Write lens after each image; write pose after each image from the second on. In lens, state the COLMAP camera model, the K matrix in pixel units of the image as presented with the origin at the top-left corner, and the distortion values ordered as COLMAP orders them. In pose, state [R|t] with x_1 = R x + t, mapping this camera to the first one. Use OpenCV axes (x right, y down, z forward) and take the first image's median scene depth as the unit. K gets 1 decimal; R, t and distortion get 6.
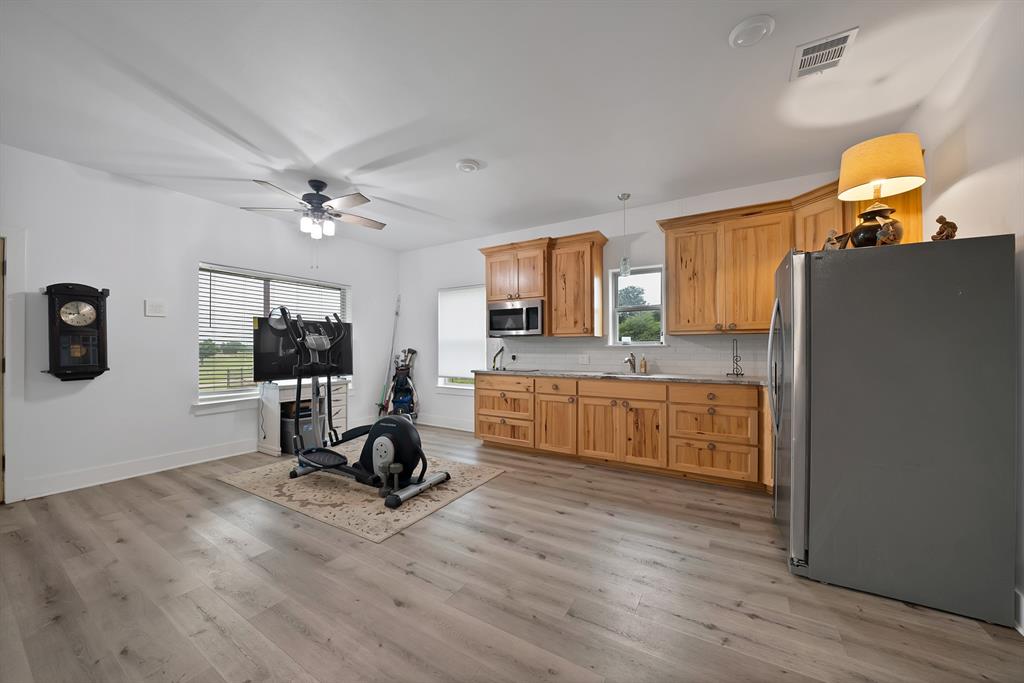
lens RADIAL K [[372.8, 0, 515.2], [0, 372.8, 344.3], [0, 0, 1]] dist [-0.025956, 0.002624]
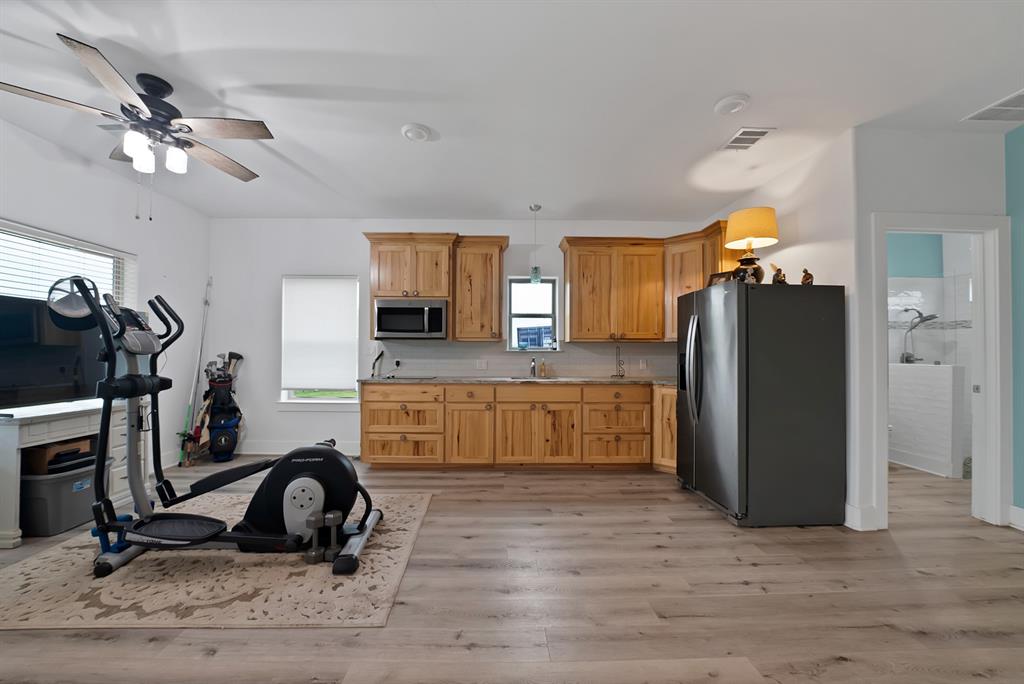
lens RADIAL K [[372.8, 0, 504.9], [0, 372.8, 348.5], [0, 0, 1]] dist [-0.025956, 0.002624]
pose [[0.844814, 0.011433, 0.534938, -0.369596], [-0.010685, 0.999933, -0.004496, 0.002237], [-0.534953, -0.001918, 0.844880, 0.184206]]
